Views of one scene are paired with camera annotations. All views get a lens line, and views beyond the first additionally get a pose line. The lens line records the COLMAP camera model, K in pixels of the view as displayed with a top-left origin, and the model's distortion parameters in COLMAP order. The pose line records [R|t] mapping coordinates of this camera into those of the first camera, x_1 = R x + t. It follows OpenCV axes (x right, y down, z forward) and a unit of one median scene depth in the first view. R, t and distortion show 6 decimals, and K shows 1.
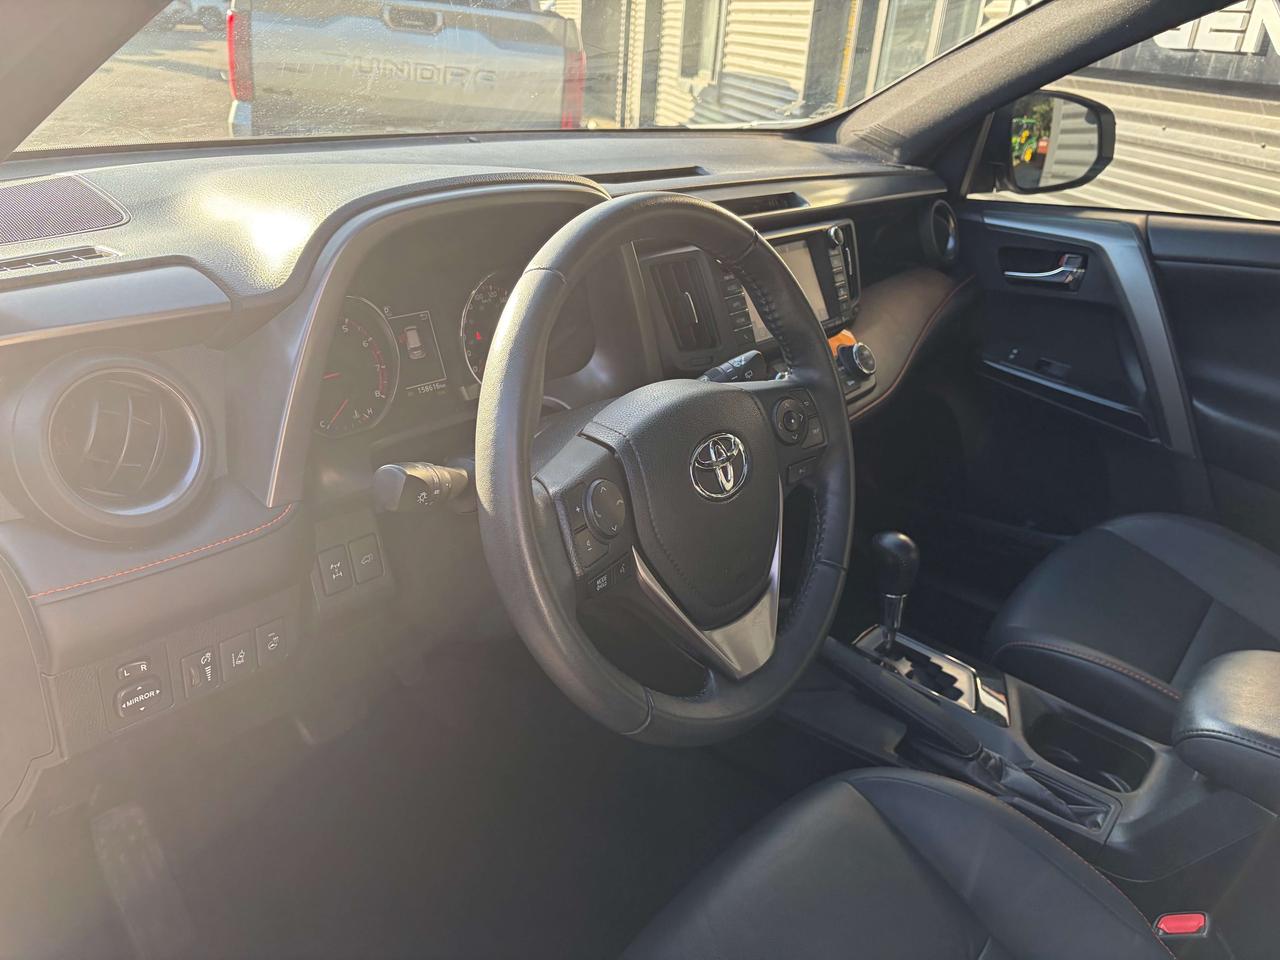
lens RADIAL K [[904.5, 0, 632.3], [0, 904.5, 504.9], [0, 0, 1]] dist [-0.026827, -0.007752]
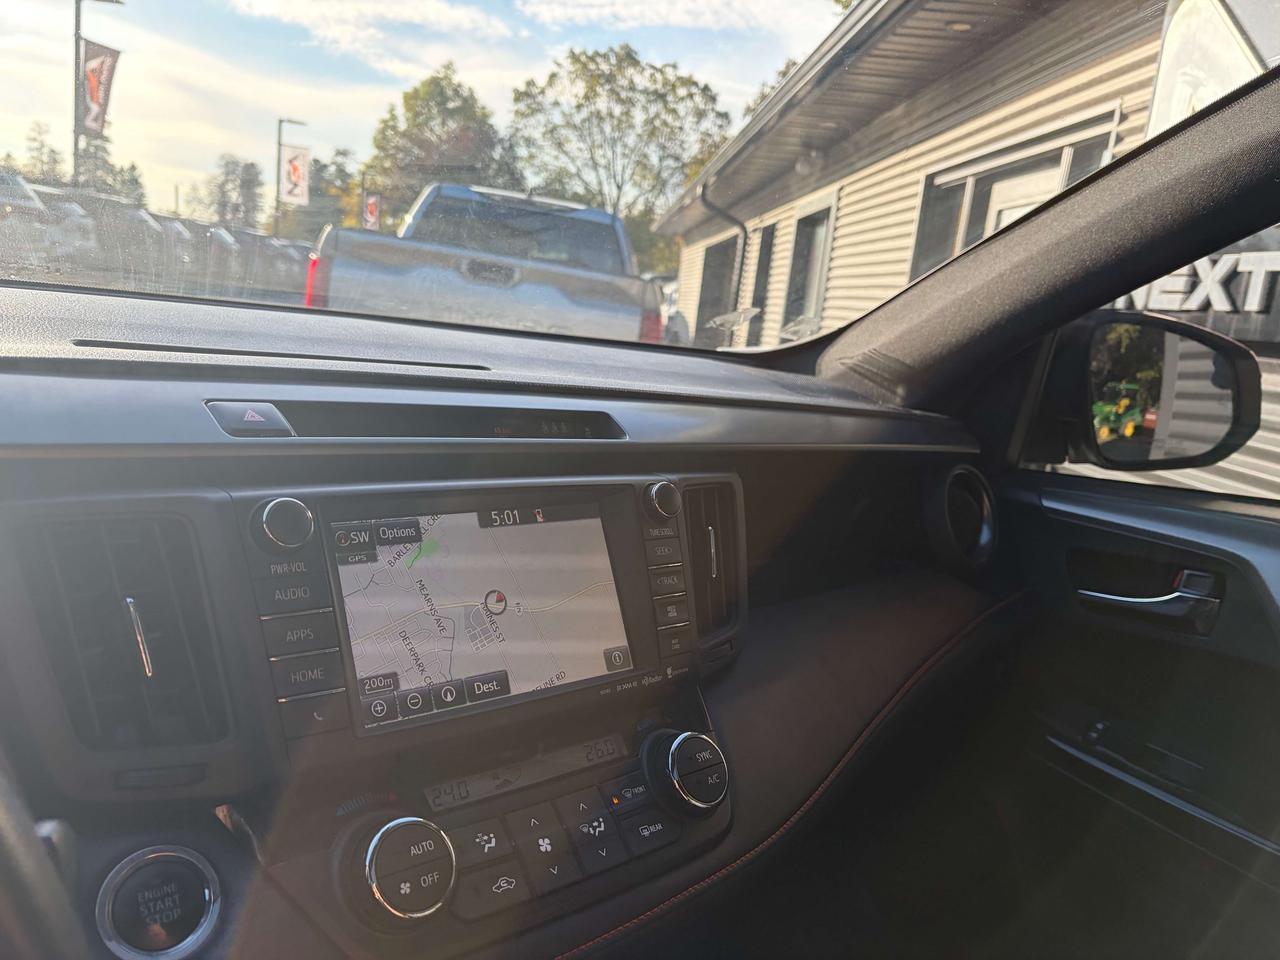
lens RADIAL K [[904.5, 0, 632.3], [0, 904.5, 504.9], [0, 0, 1]] dist [-0.026827, -0.007752]
pose [[0.988635, 0.084805, -0.124137, 0.182351], [-0.115967, 0.955649, -0.270714, -0.111978], [0.095673, 0.282033, 0.954623, 0.370781]]
